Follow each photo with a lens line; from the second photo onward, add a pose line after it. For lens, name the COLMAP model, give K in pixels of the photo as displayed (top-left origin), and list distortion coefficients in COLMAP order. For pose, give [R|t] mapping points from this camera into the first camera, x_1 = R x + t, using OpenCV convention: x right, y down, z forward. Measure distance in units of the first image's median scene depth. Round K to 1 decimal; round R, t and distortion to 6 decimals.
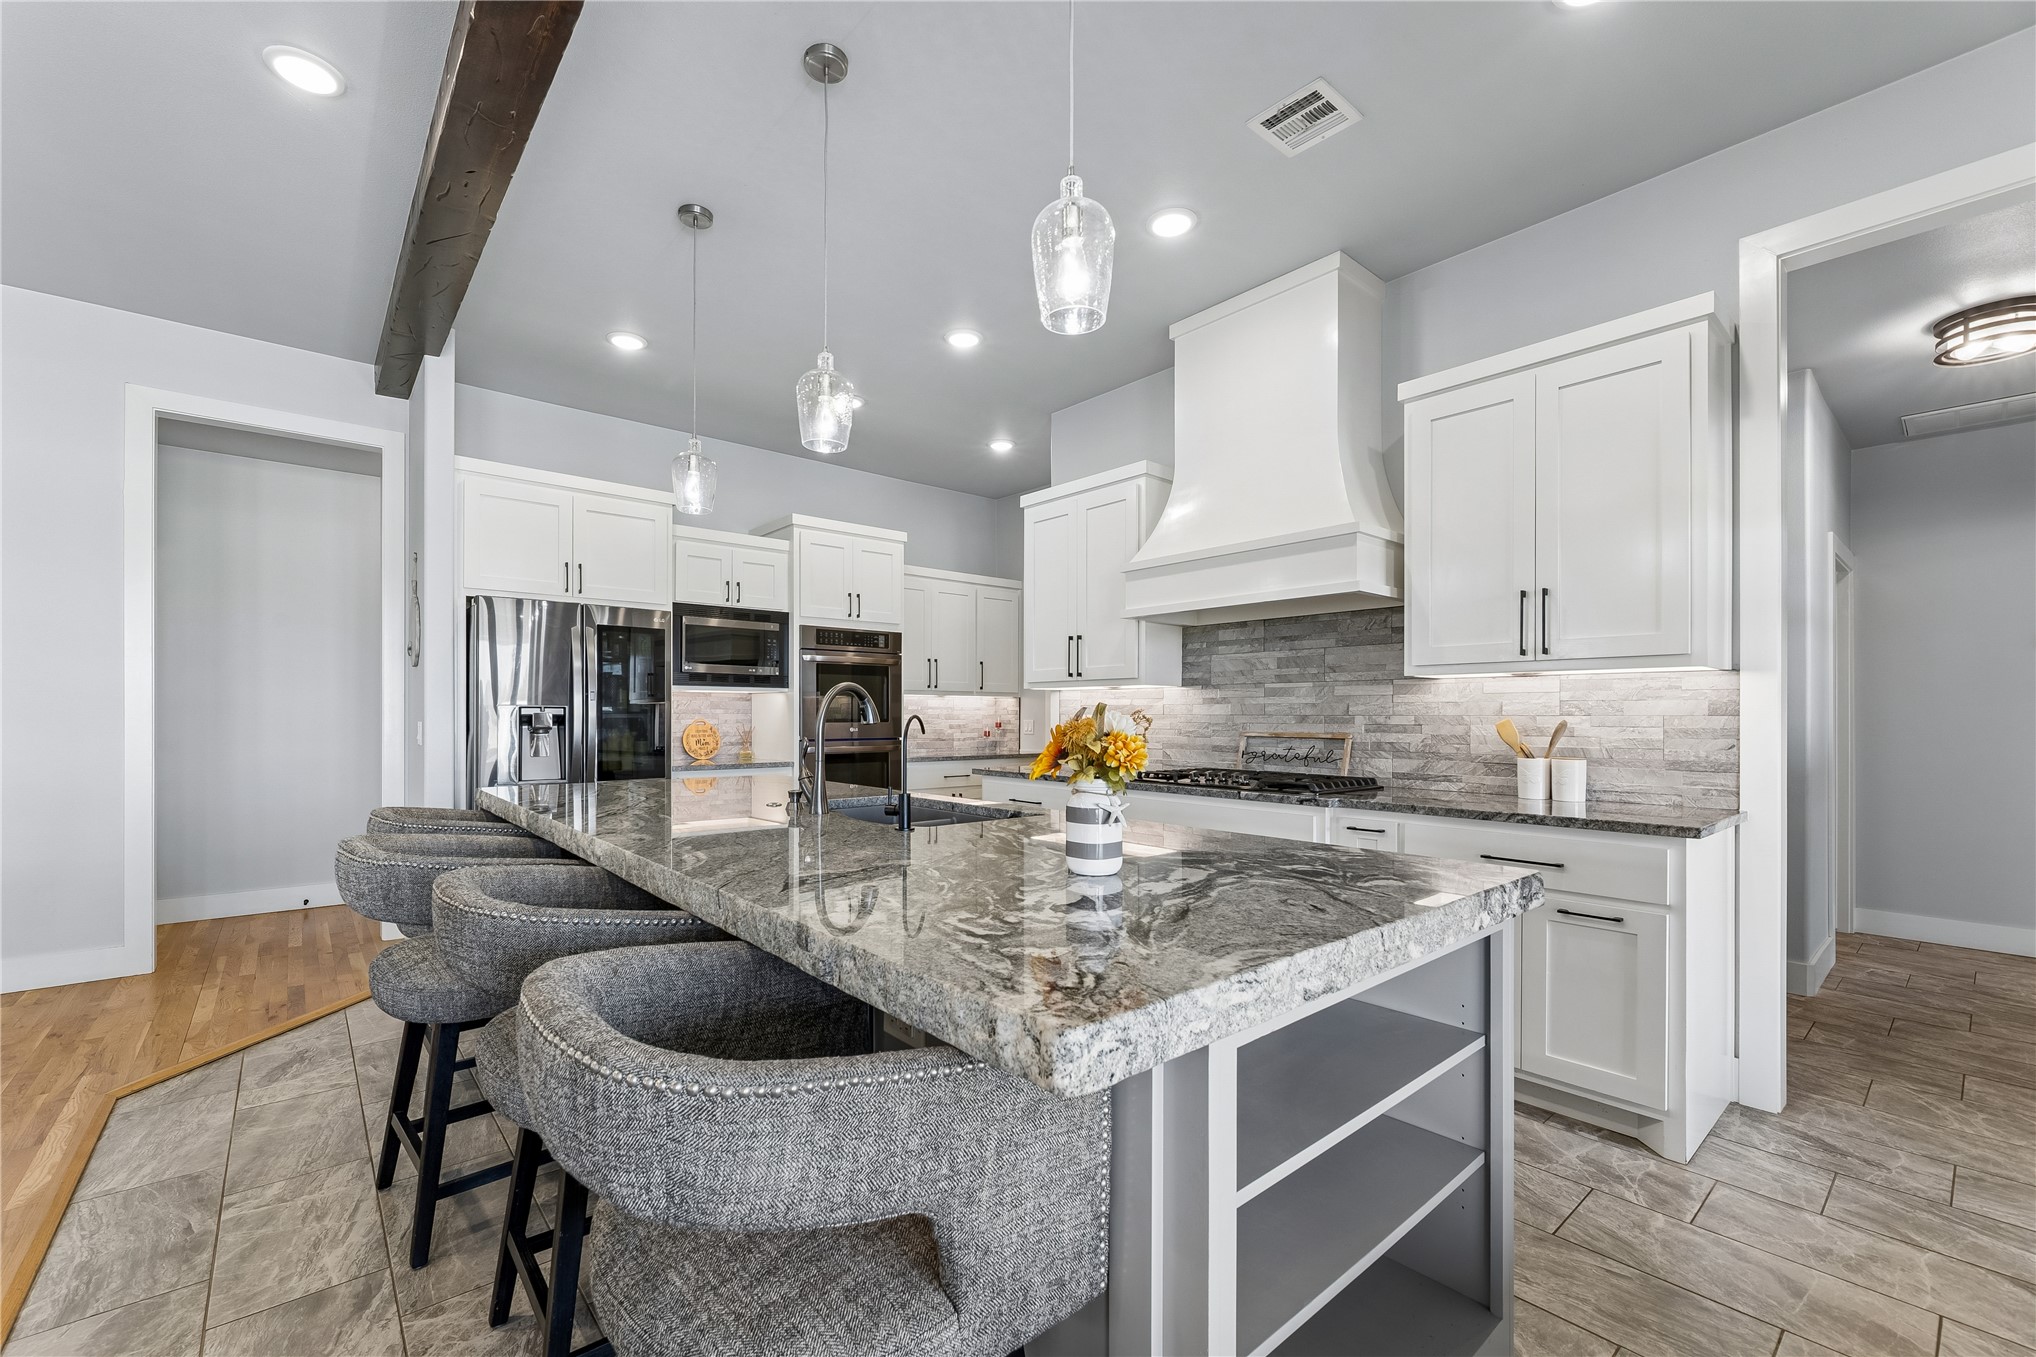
lens RADIAL K [[837.1, 0, 977.5], [0, 837.1, 712.3], [0, 0, 1]] dist [0.000412, -0.000174]
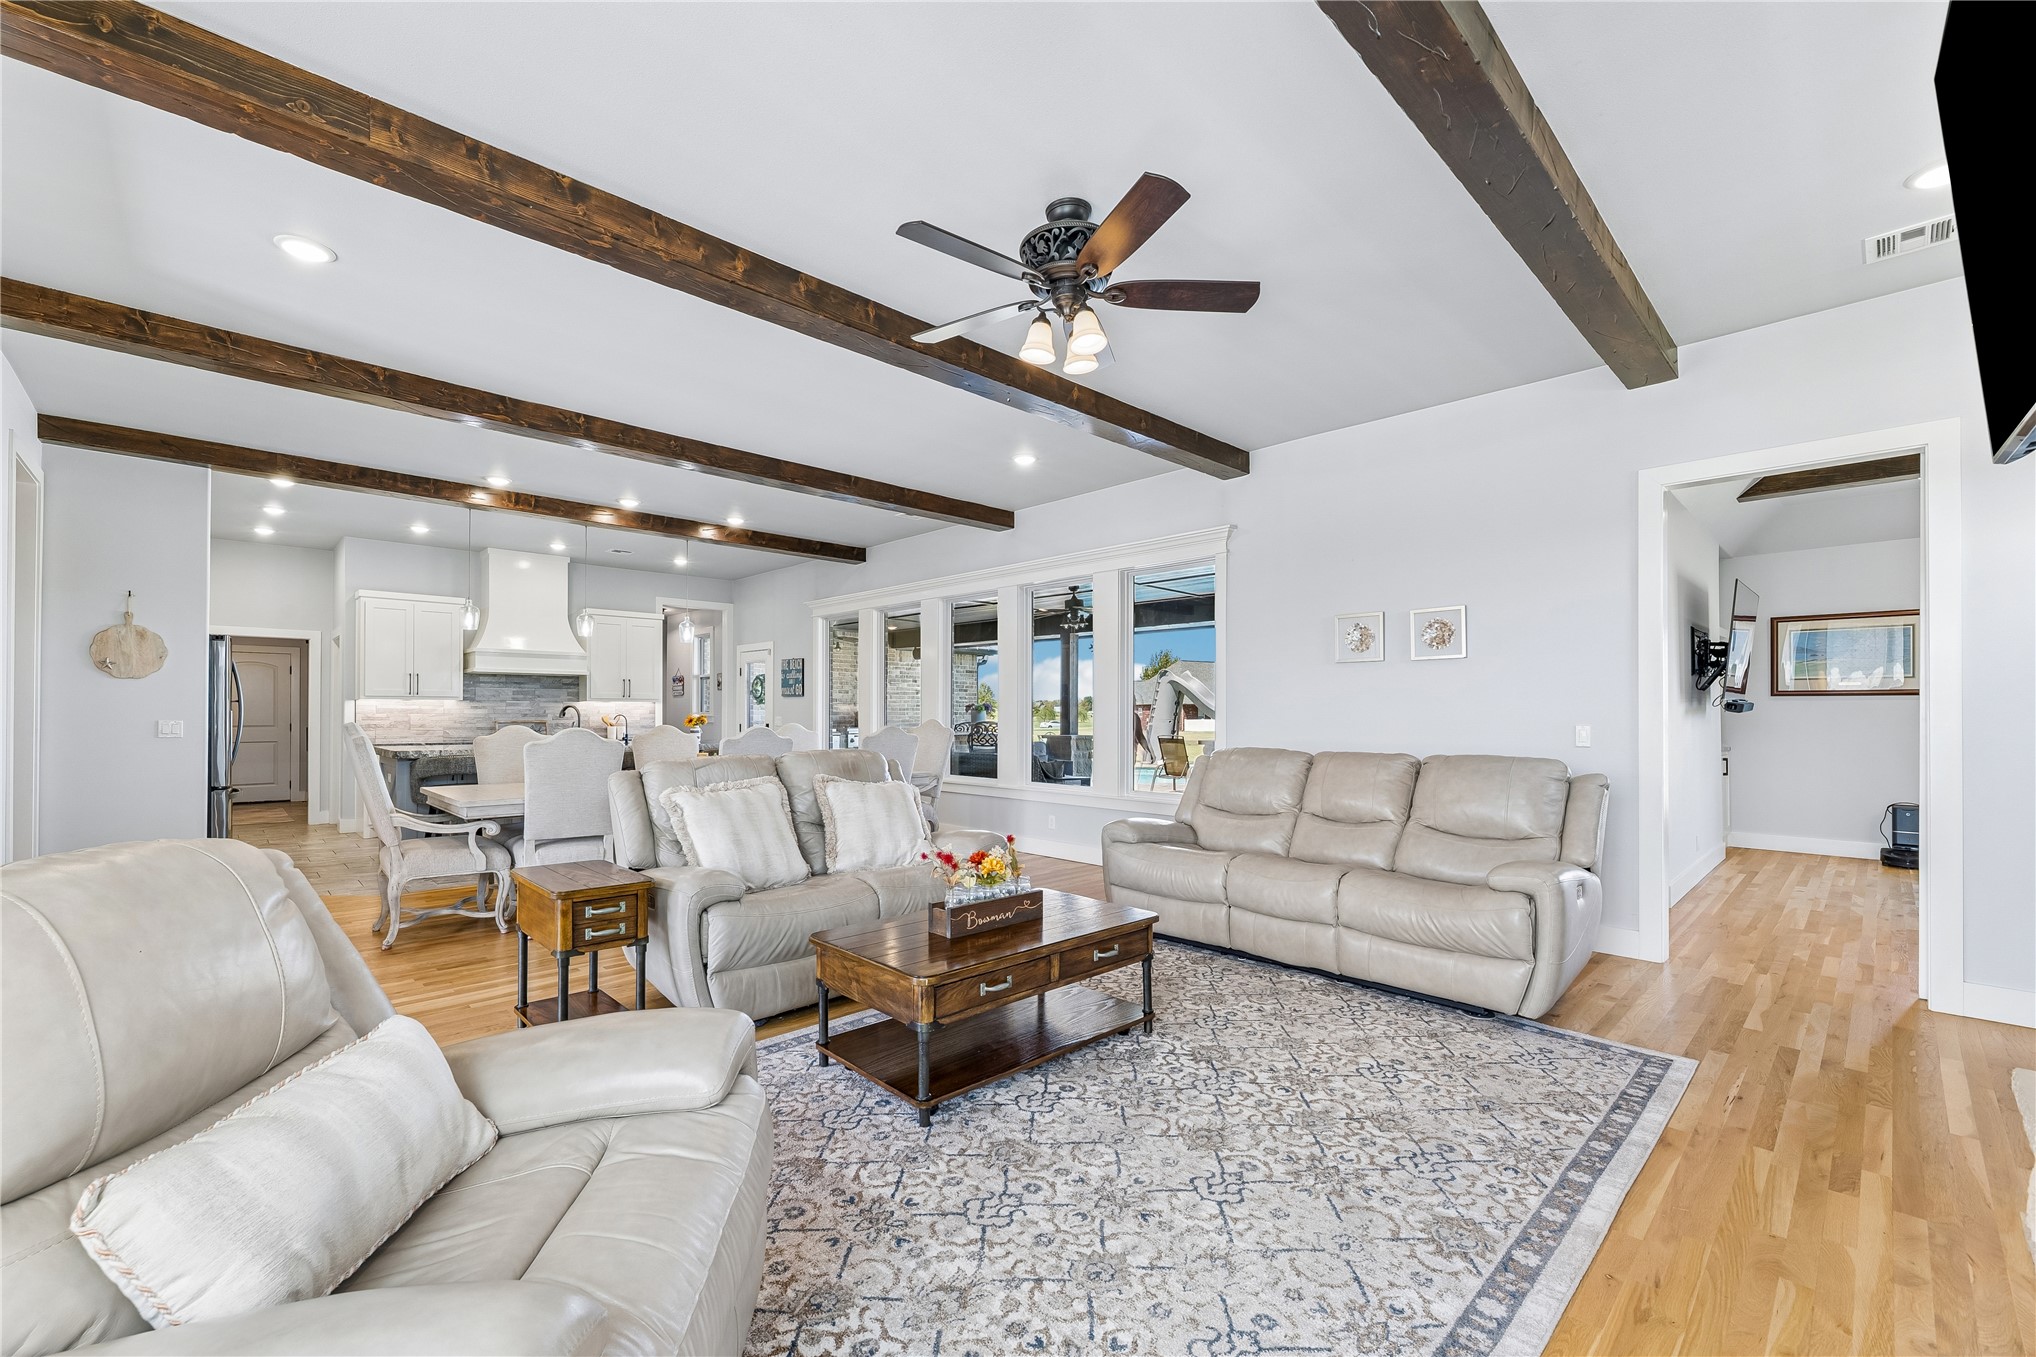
lens RADIAL K [[837.1, 0, 990.5], [0, 837.1, 709.7], [0, 0, 1]] dist [0.000412, -0.000174]
pose [[-0.061473, -0.000112, 0.998109, -2.199753], [-0.006776, 0.999977, -0.000305, -0.017734], [-0.998086, -0.006782, -0.061472, -0.257620]]
